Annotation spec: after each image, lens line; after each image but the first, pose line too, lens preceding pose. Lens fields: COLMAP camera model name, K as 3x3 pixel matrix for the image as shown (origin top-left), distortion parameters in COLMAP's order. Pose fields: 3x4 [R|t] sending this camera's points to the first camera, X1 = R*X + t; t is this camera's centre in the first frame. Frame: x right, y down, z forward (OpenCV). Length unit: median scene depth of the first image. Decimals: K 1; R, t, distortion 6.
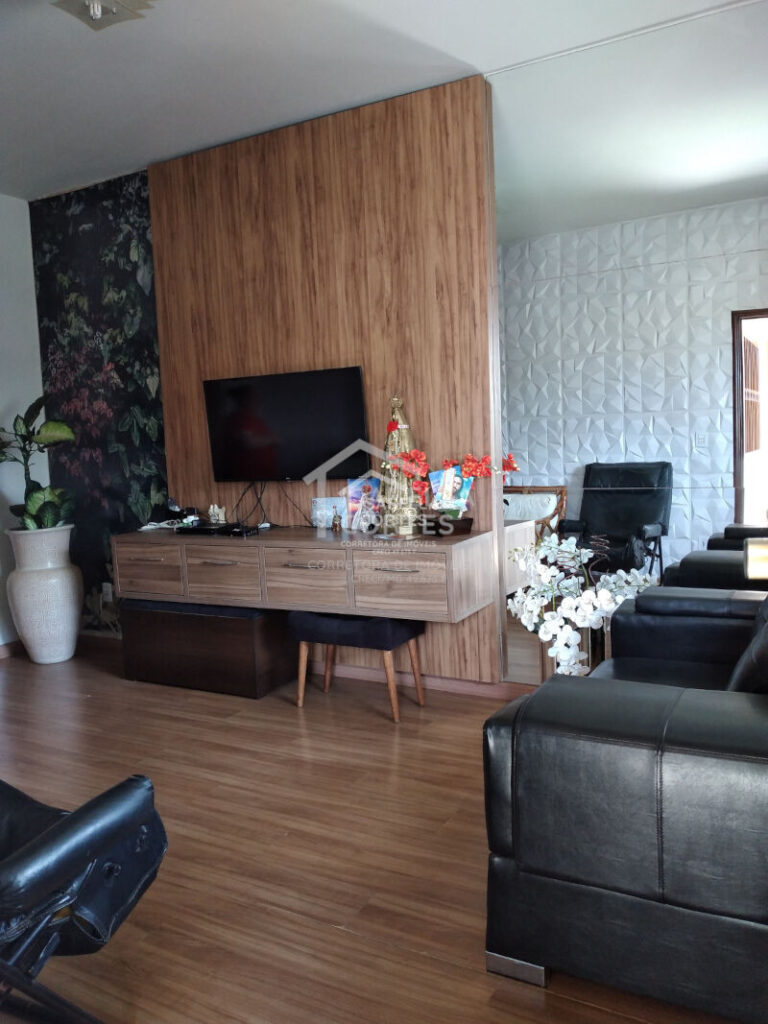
lens RADIAL K [[796.3, 0, 385.6], [0, 796.3, 510.4], [0, 0, 1]] dist [-0.003783, -0.001071]
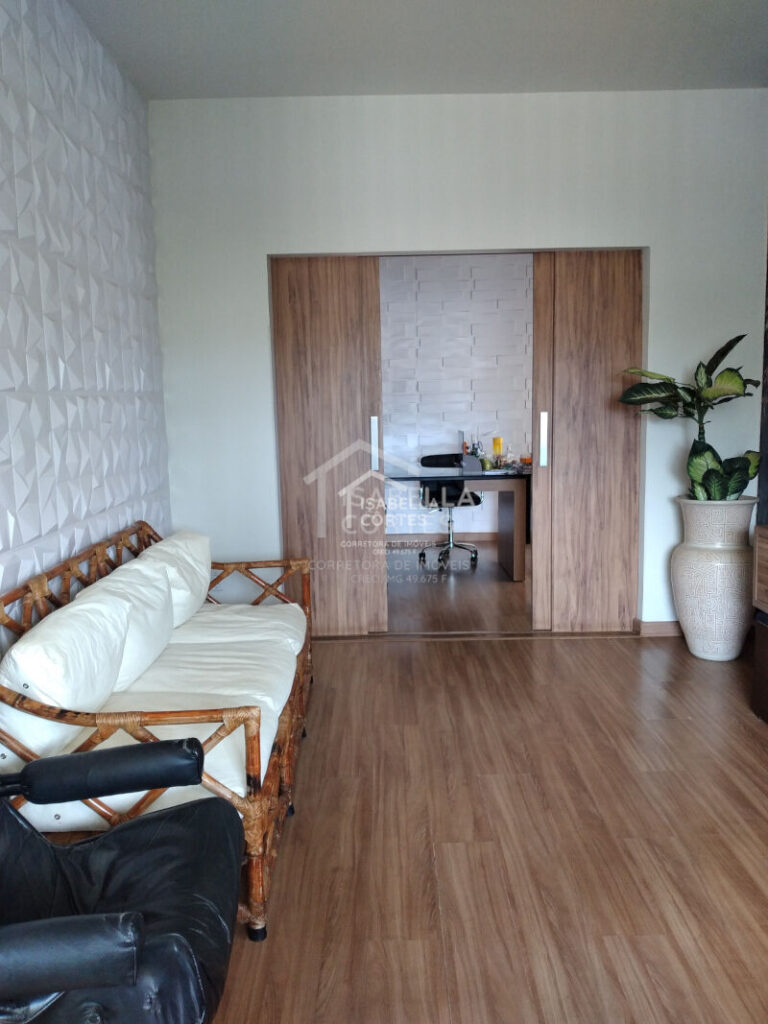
lens RADIAL K [[796.3, 0, 385.7], [0, 796.3, 516.1], [0, 0, 1]] dist [-0.003783, -0.001071]
pose [[0.487291, 0.150288, -0.860210, 0.120957], [-0.084450, 0.988572, 0.124875, -0.036509], [0.869146, 0.011795, 0.494414, 0.301118]]
